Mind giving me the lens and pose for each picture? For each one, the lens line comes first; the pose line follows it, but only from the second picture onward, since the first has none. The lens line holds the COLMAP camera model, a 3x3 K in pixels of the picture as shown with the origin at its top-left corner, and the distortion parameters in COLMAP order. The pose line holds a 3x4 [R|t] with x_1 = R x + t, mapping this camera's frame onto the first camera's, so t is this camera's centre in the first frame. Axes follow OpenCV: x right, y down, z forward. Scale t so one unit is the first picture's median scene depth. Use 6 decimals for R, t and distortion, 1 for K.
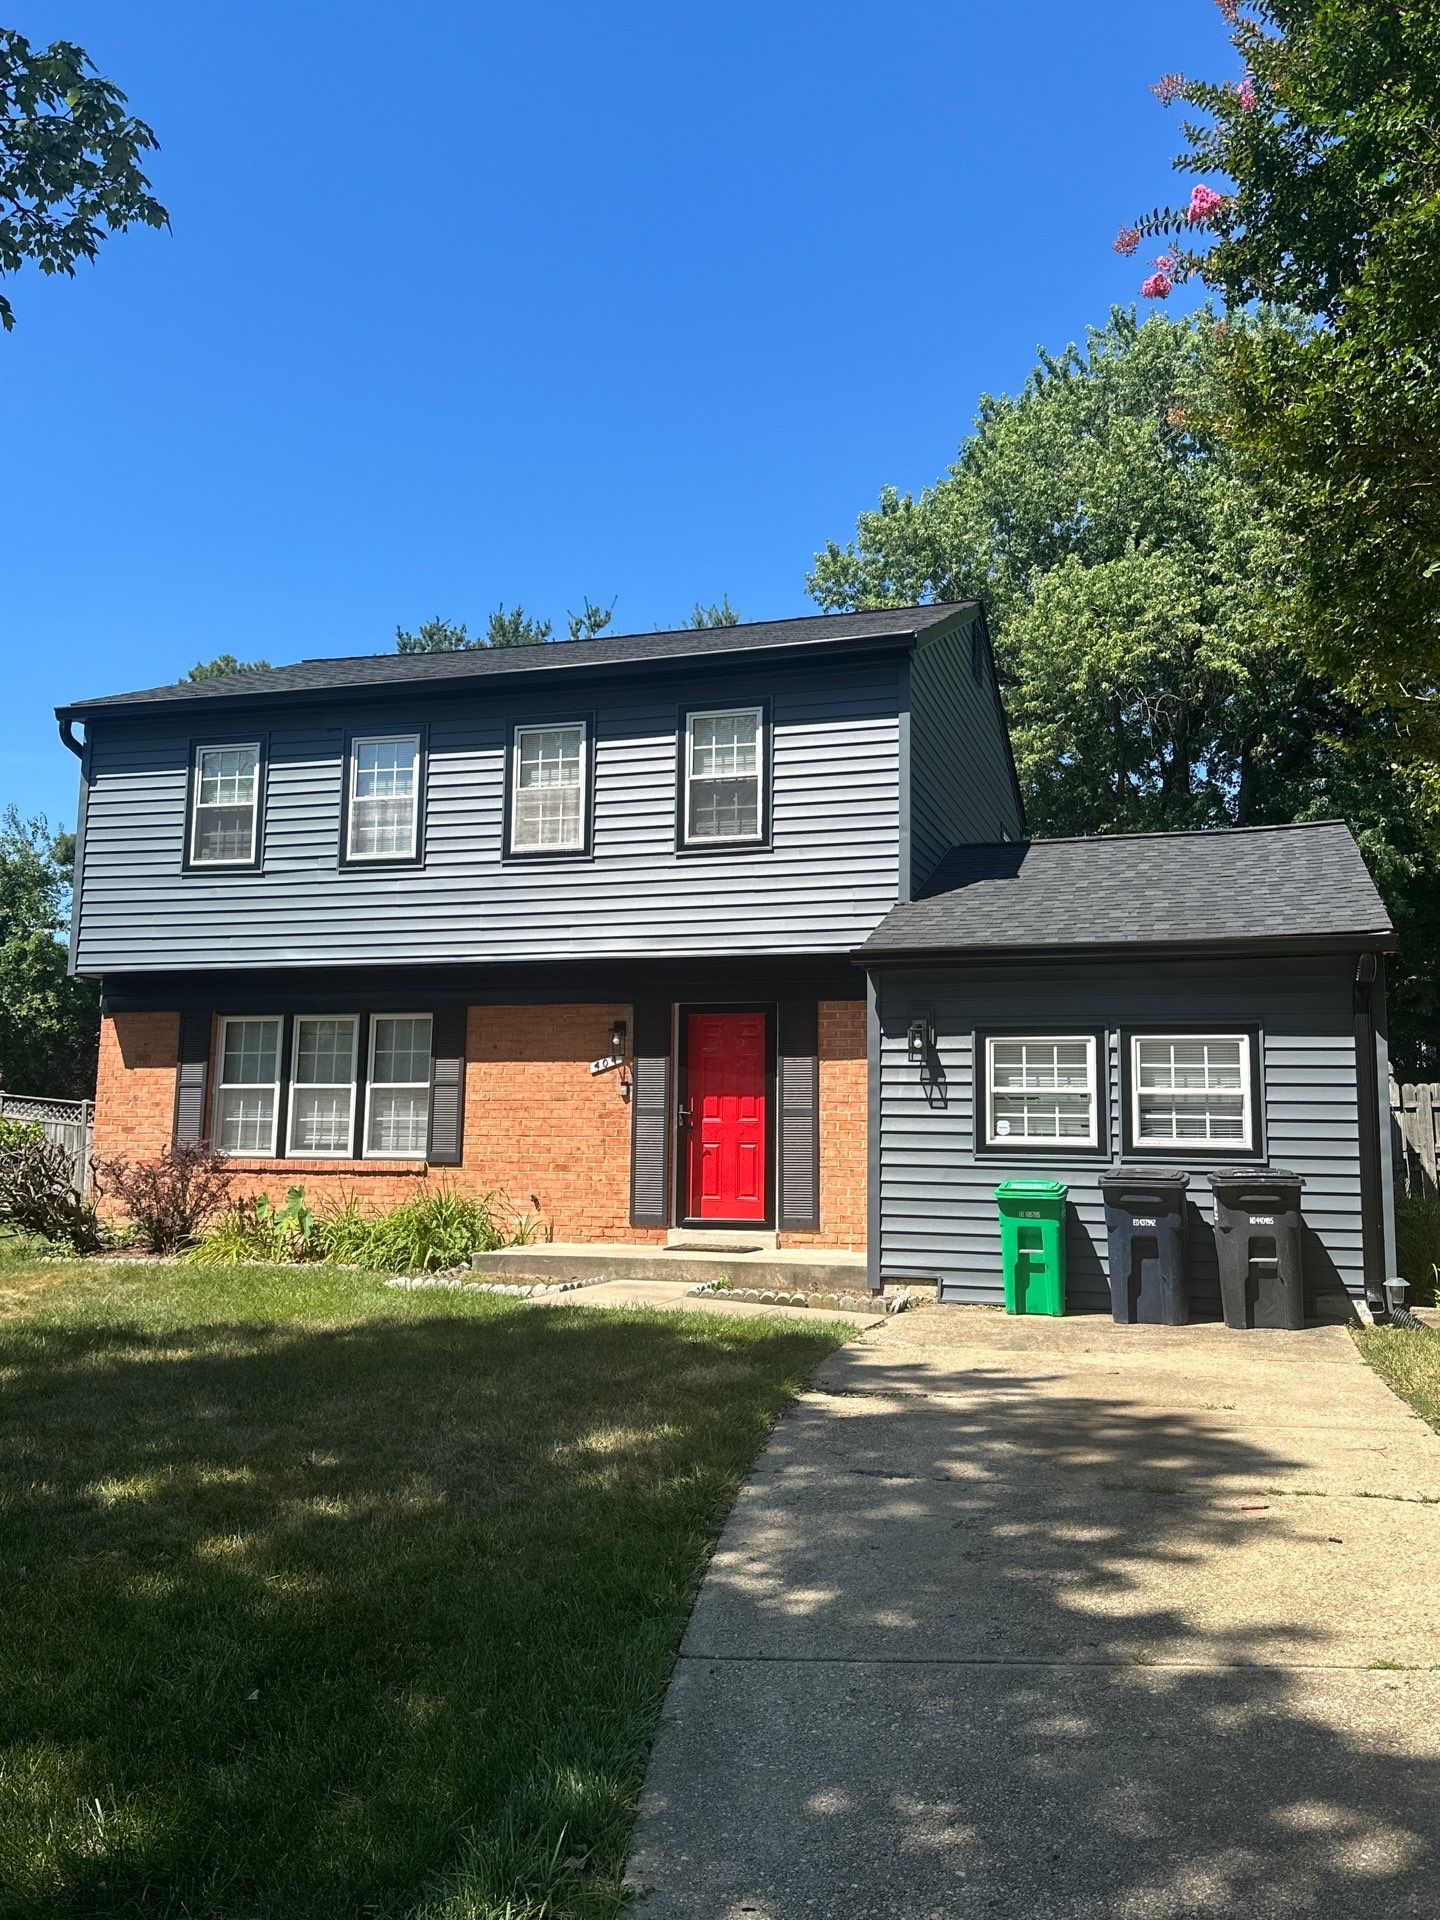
lens RADIAL K [[1515.2, 0, 735.3], [0, 1515.2, 962.4], [0, 0, 1]] dist [0.072184, -0.001011]
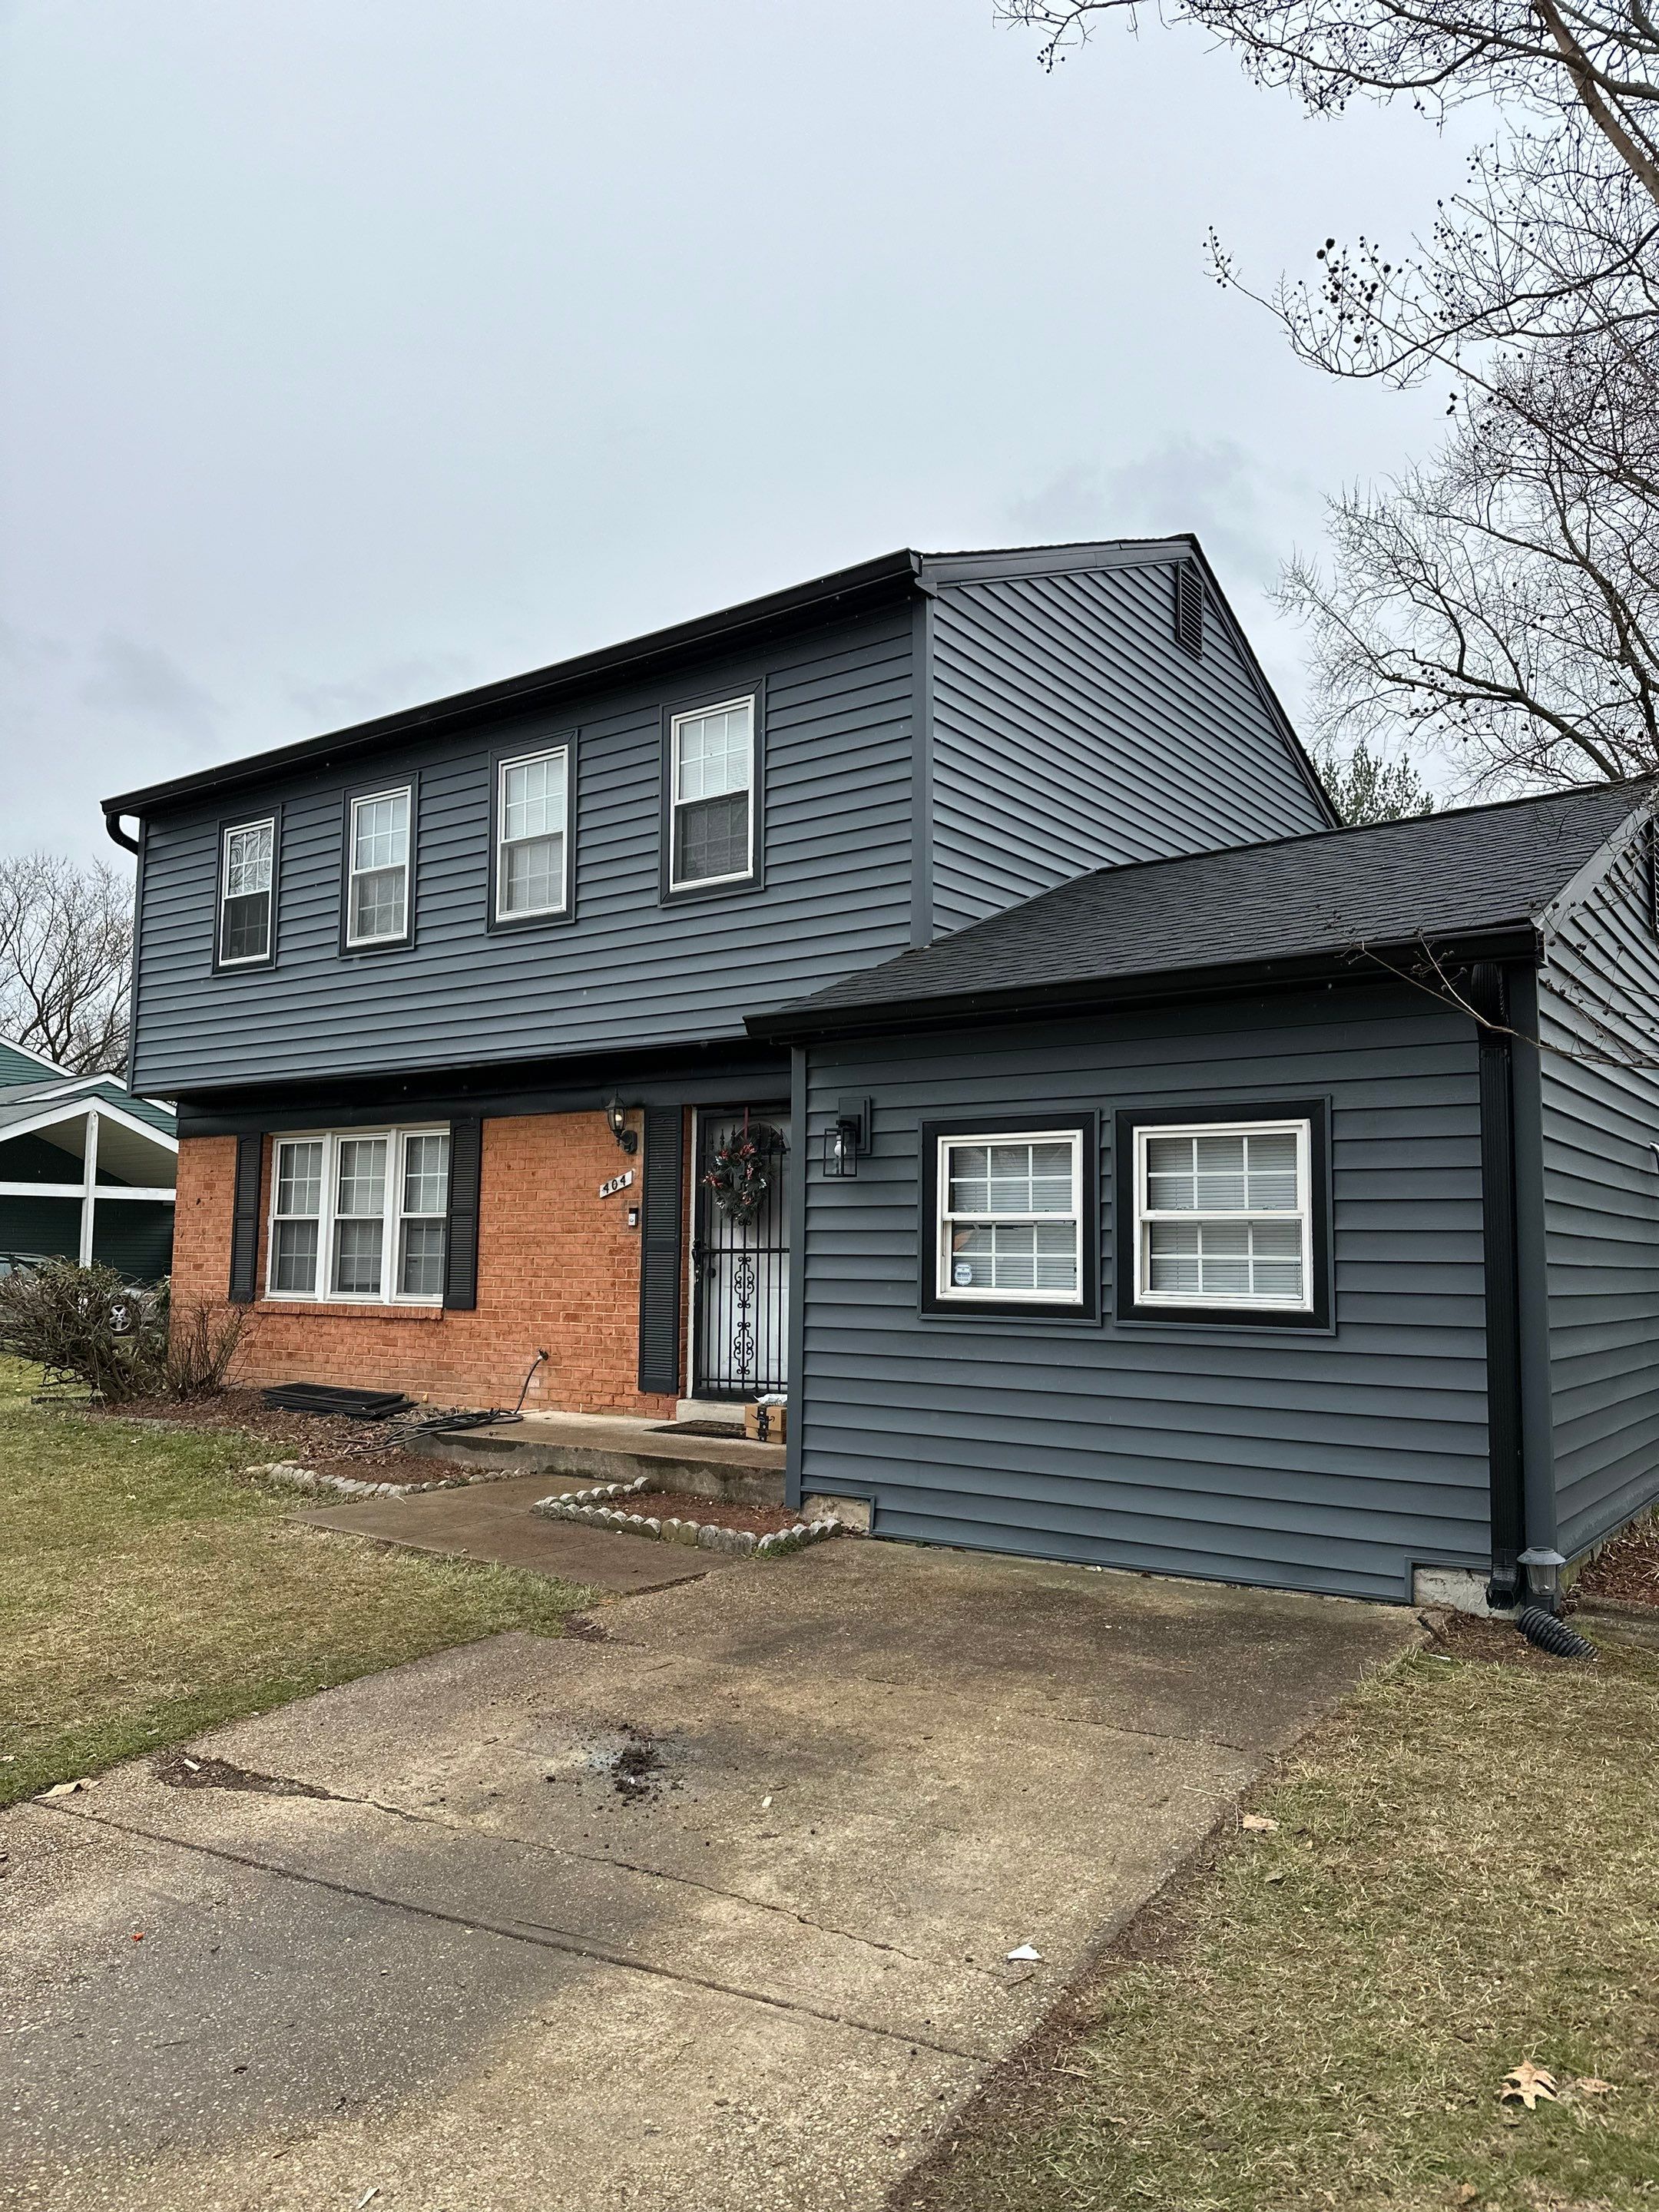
lens RADIAL K [[1552.1, 0, 822.2], [0, 1552.1, 1124.8], [0, 0, 1]] dist [0.057666, -0.001417]
pose [[0.946697, -0.032393, -0.320492, 0.272106], [0.043264, 0.998703, 0.026855, 0.019259], [0.319206, -0.039289, 0.946870, 0.280739]]
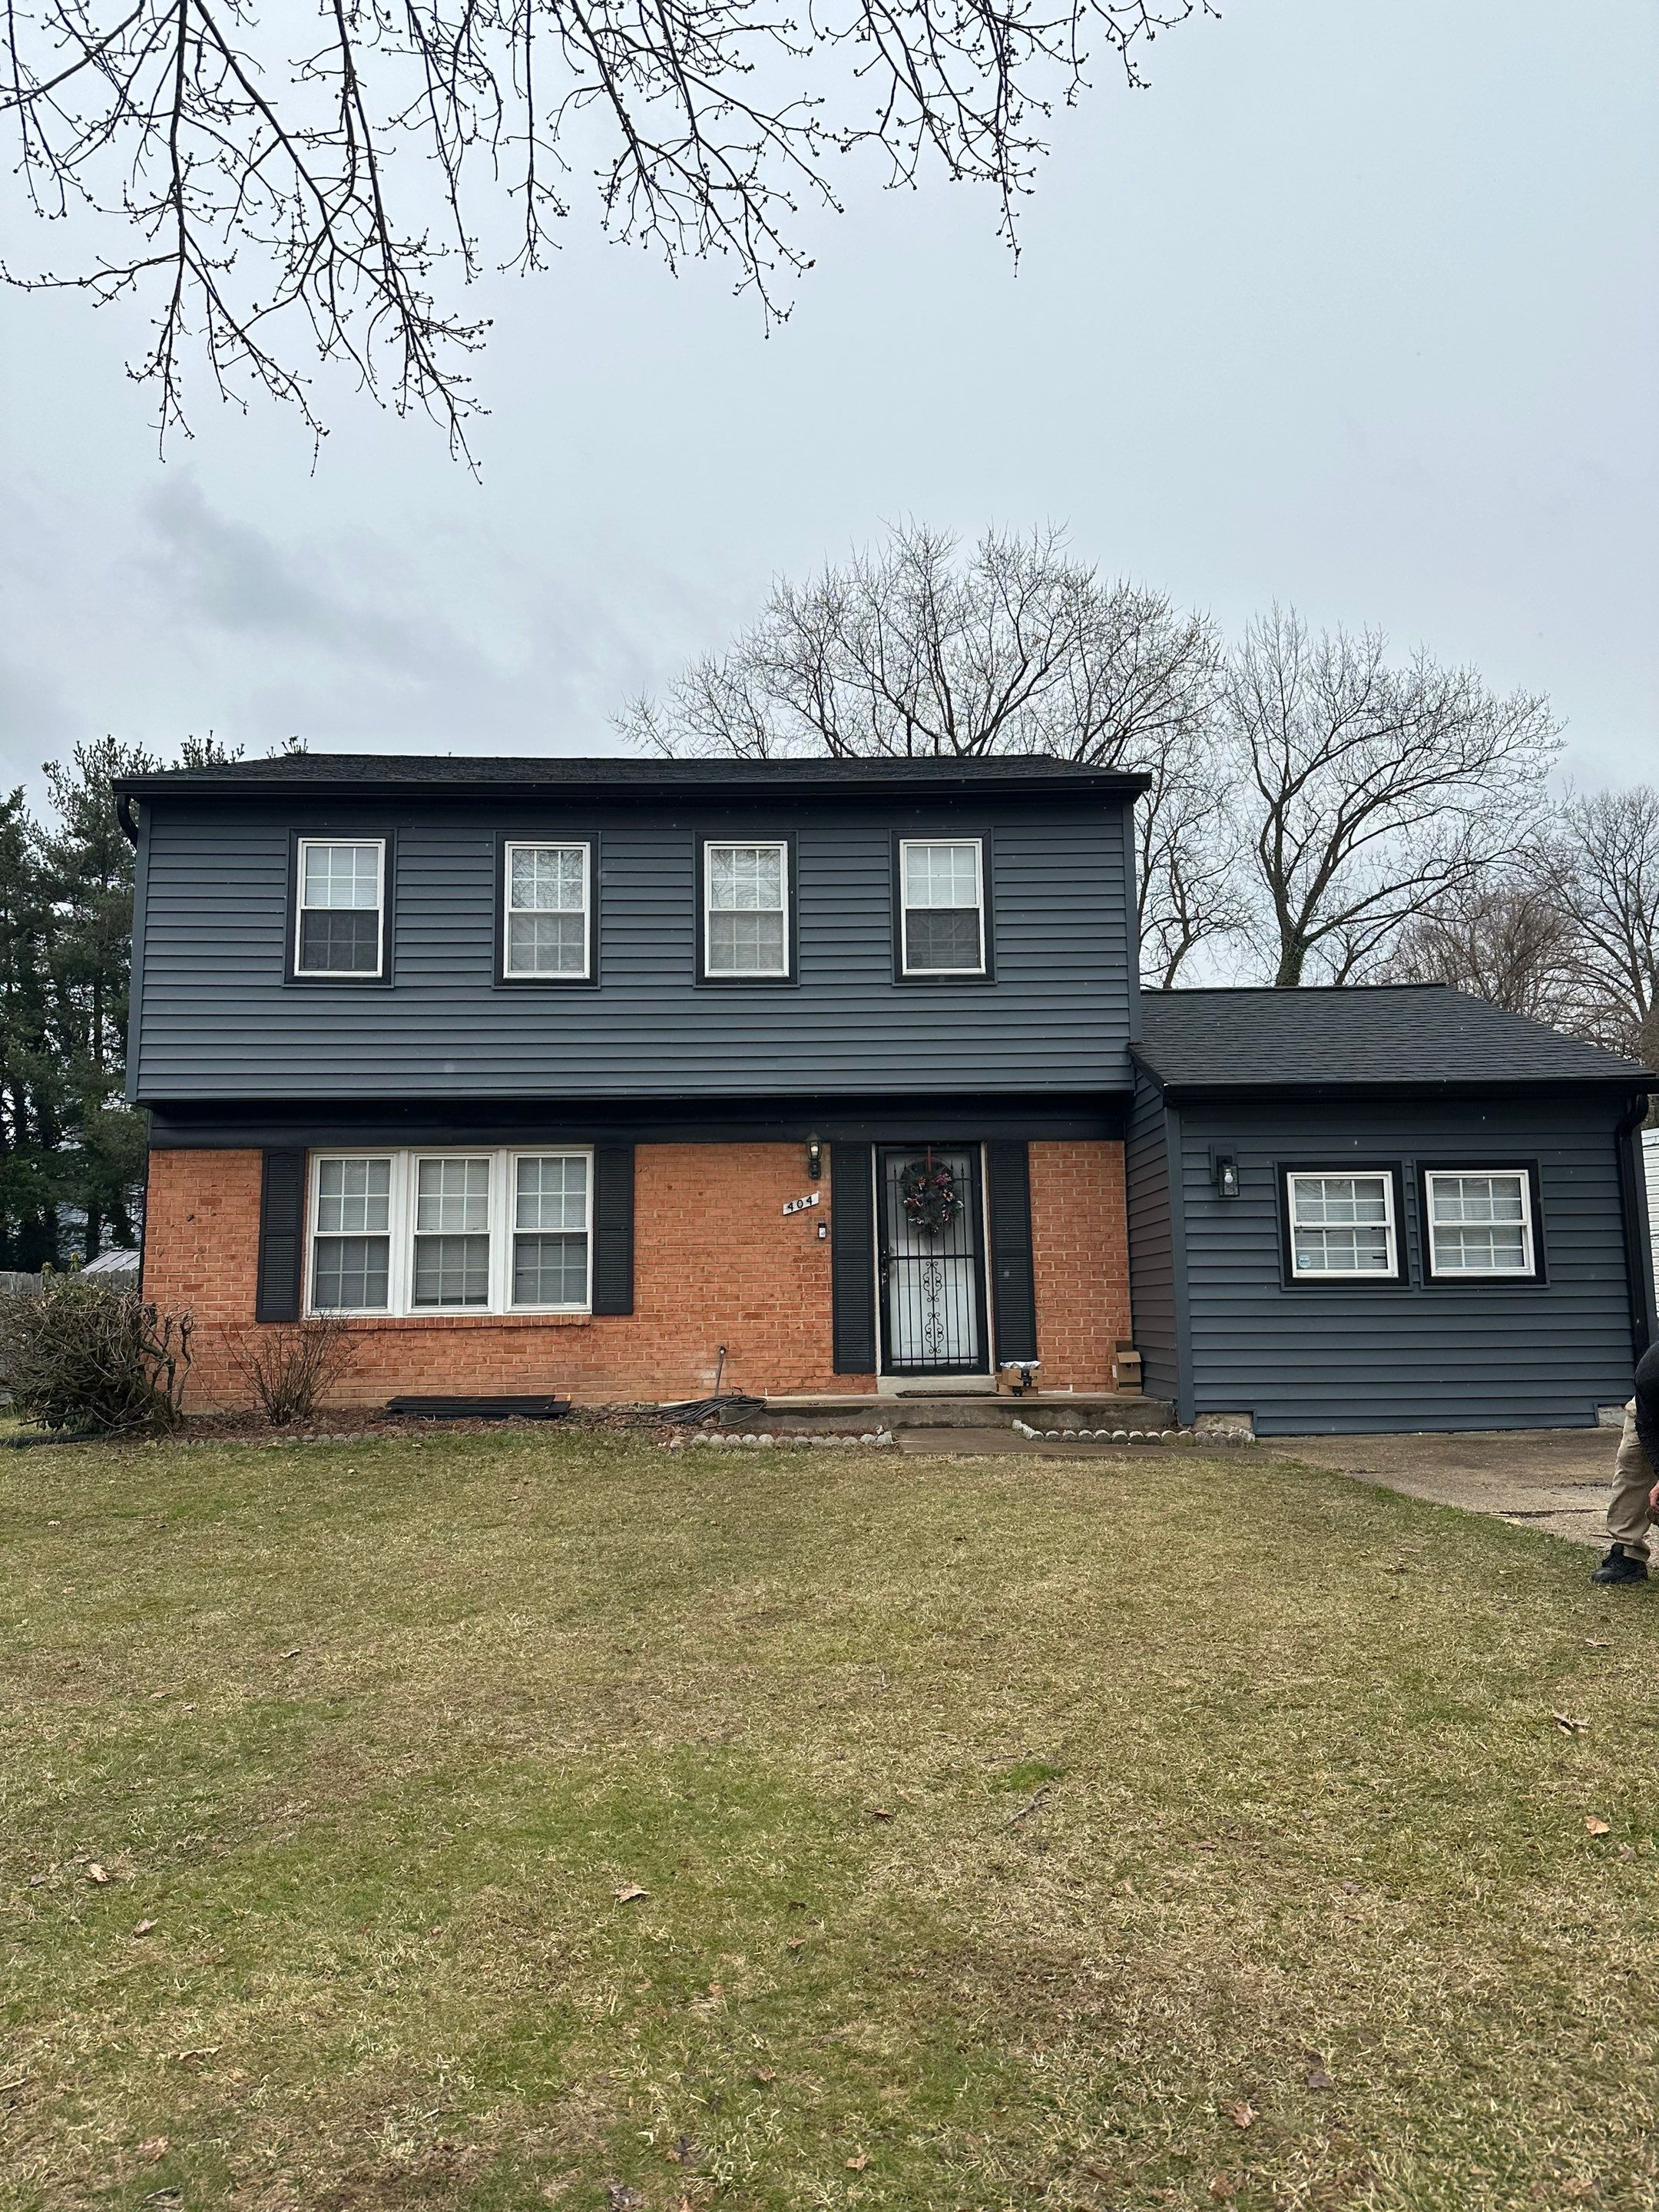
lens RADIAL K [[1552.1, 0, 820.4], [0, 1552.1, 1089.2], [0, 0, 1]] dist [0.057666, -0.001417]
pose [[0.946489, 0.018102, 0.322228, -0.386813], [-0.013051, 0.999756, -0.017830, 0.012402], [-0.322472, 0.012670, 0.946494, 0.081124]]
